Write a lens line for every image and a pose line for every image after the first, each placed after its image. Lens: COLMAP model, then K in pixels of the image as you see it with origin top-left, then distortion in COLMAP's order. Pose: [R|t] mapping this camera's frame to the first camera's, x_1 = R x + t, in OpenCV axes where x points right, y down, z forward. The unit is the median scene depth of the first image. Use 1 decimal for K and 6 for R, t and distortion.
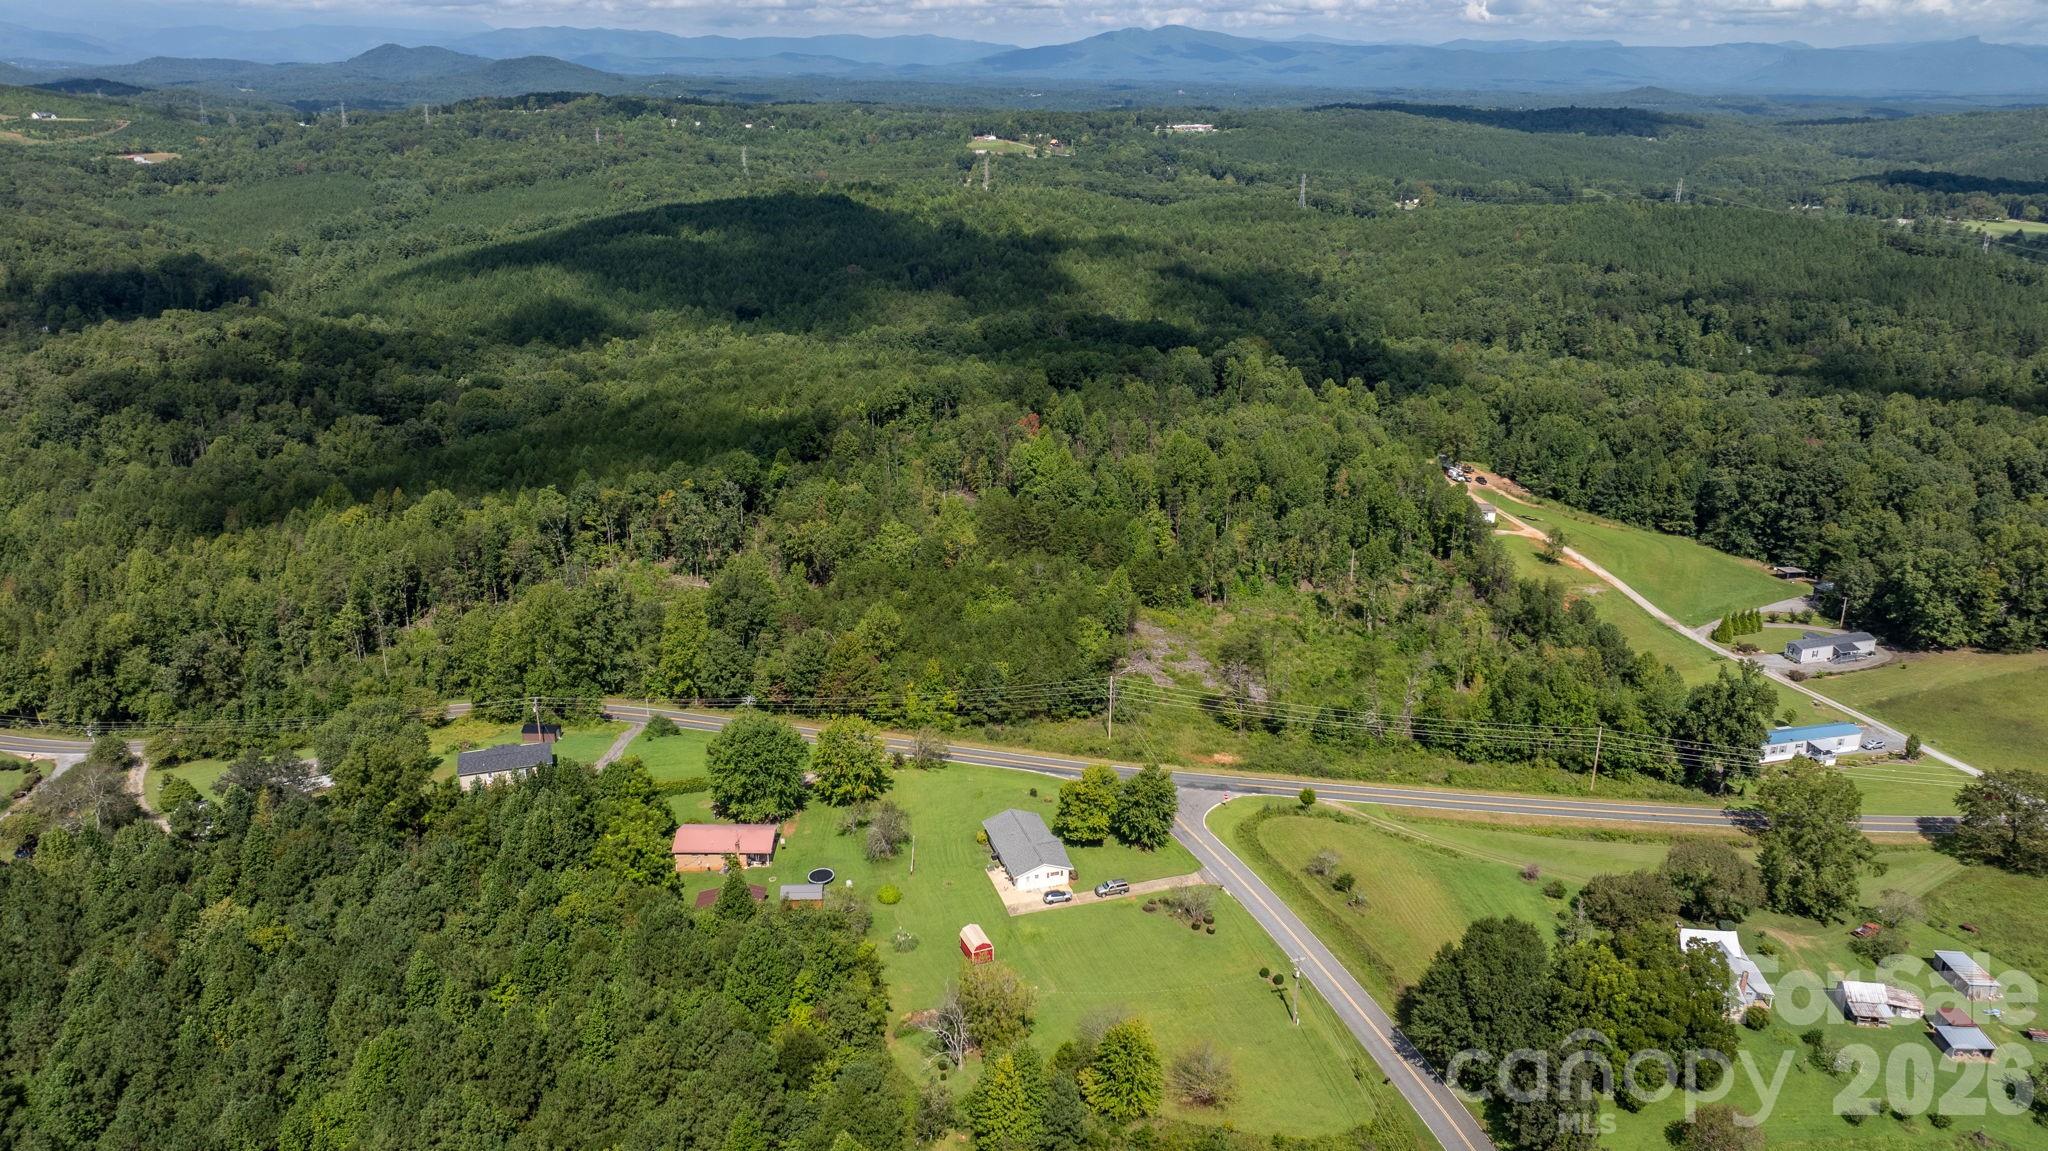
lens RADIAL K [[1450.3, 0, 1021.4], [0, 1450.3, 567.0], [0, 0, 1]] dist [-0.038795, 0.041351]
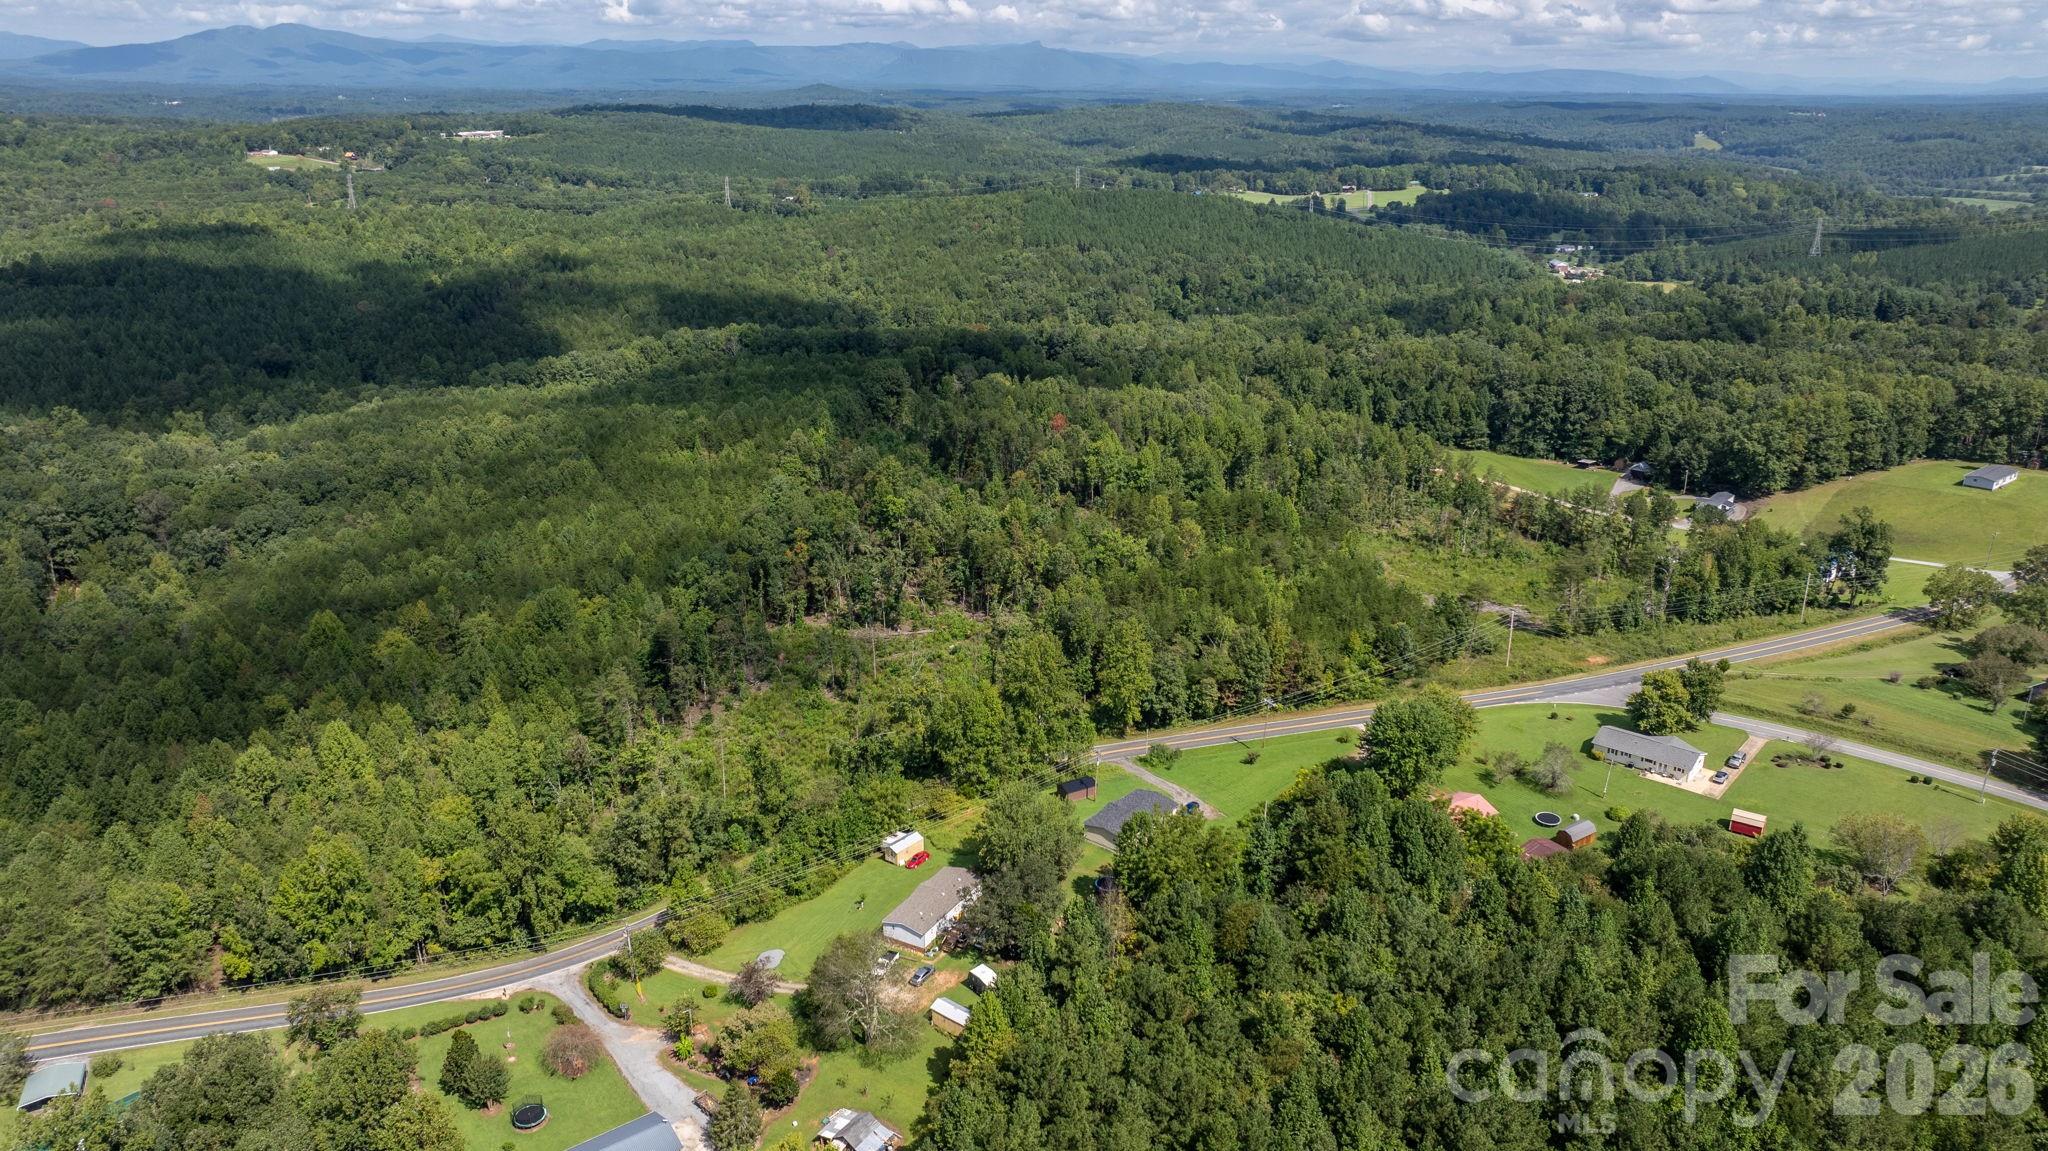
lens RADIAL K [[1450.3, 0, 1022.3], [0, 1450.3, 579.8], [0, 0, 1]] dist [-0.038795, 0.041351]
pose [[0.846078, -0.178682, 0.502220, -0.512183], [0.174739, 0.983056, 0.055377, -0.048741], [-0.503606, 0.040904, 0.862965, 0.128943]]
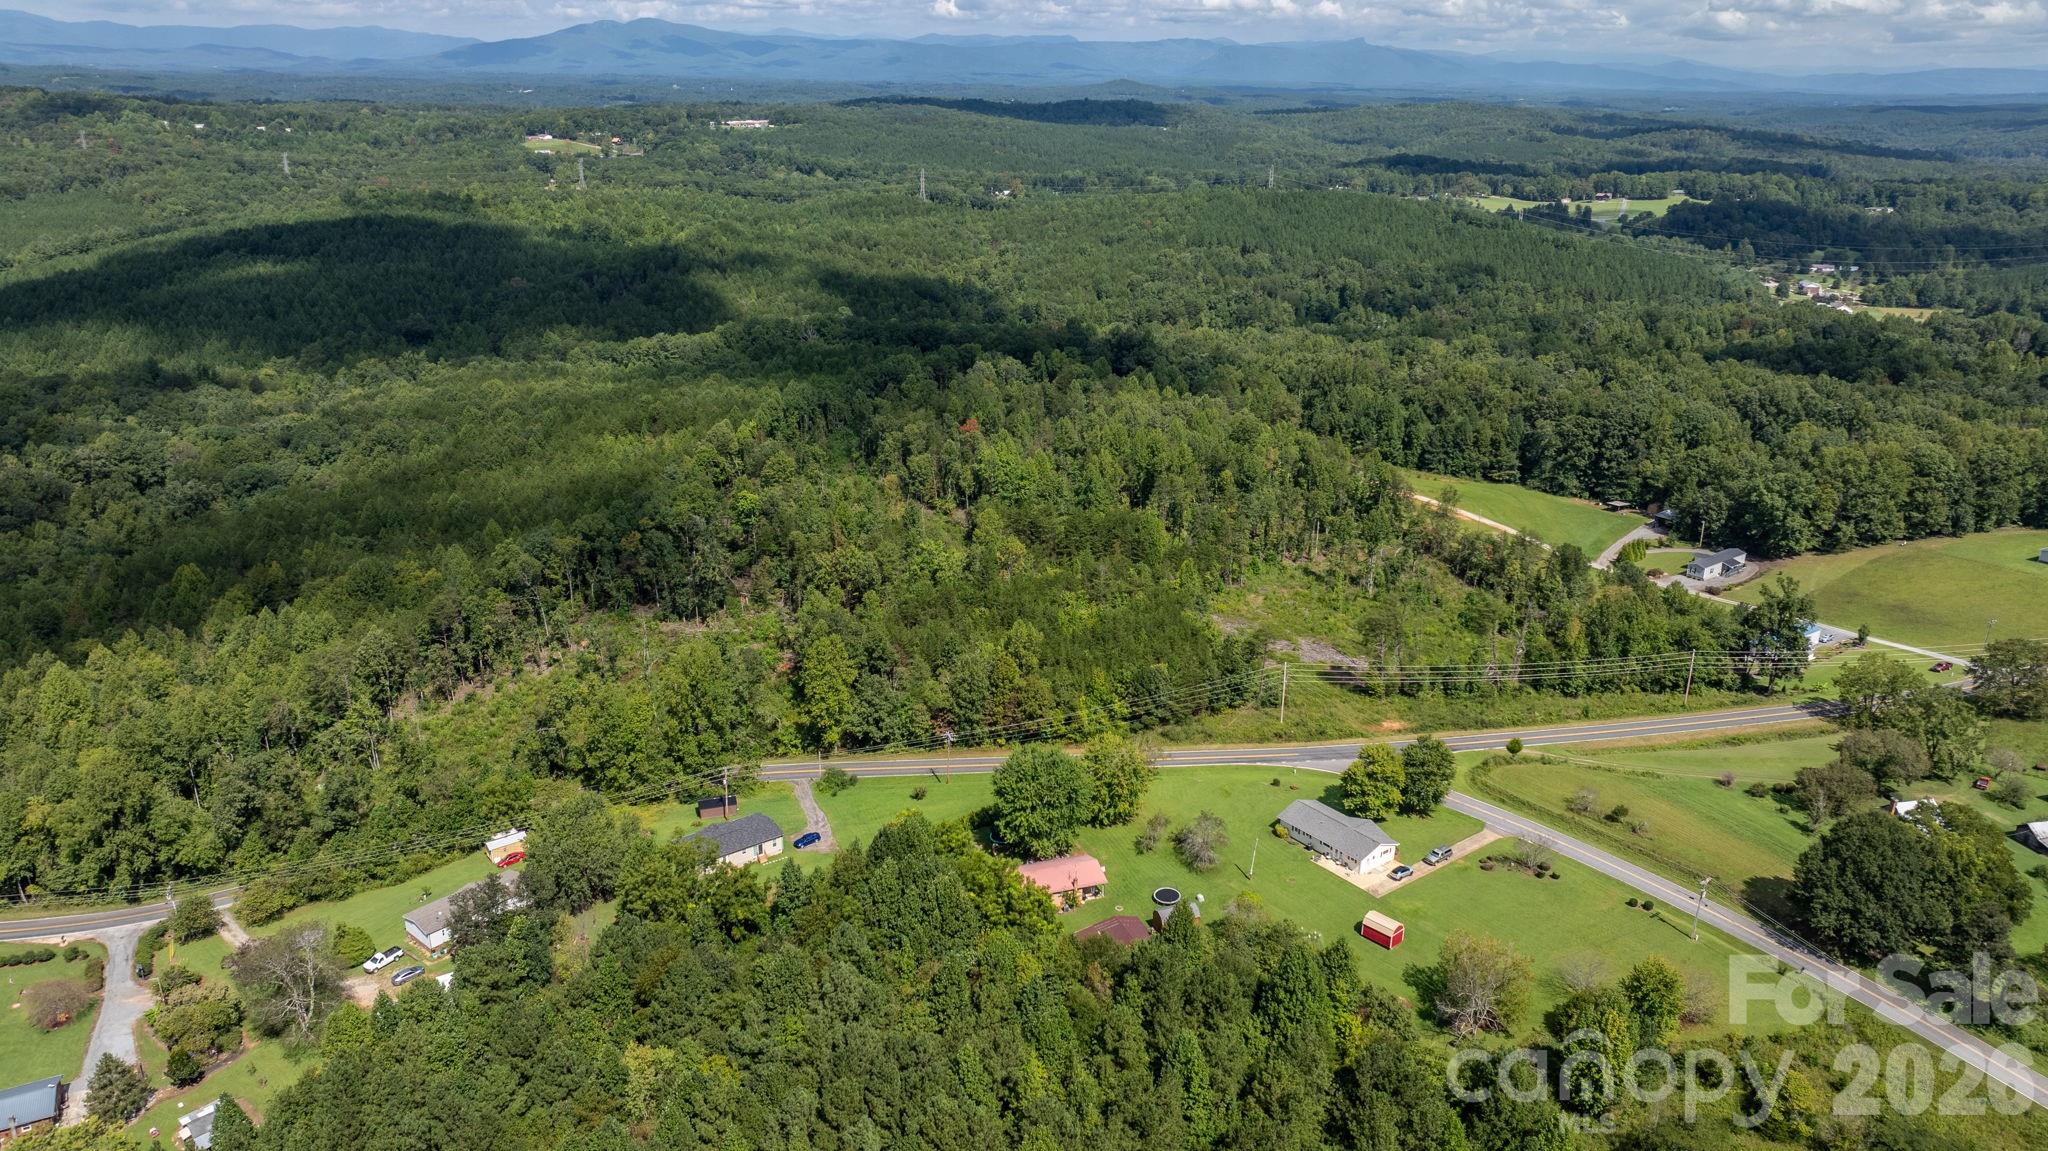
lens RADIAL K [[1450.3, 0, 1023.0], [0, 1450.3, 574.6], [0, 0, 1]] dist [-0.038795, 0.041351]
pose [[0.940302, -0.109526, 0.322237, -0.270371], [0.106742, 0.993937, 0.026355, -0.020849], [-0.323170, 0.009614, 0.946292, 0.050314]]
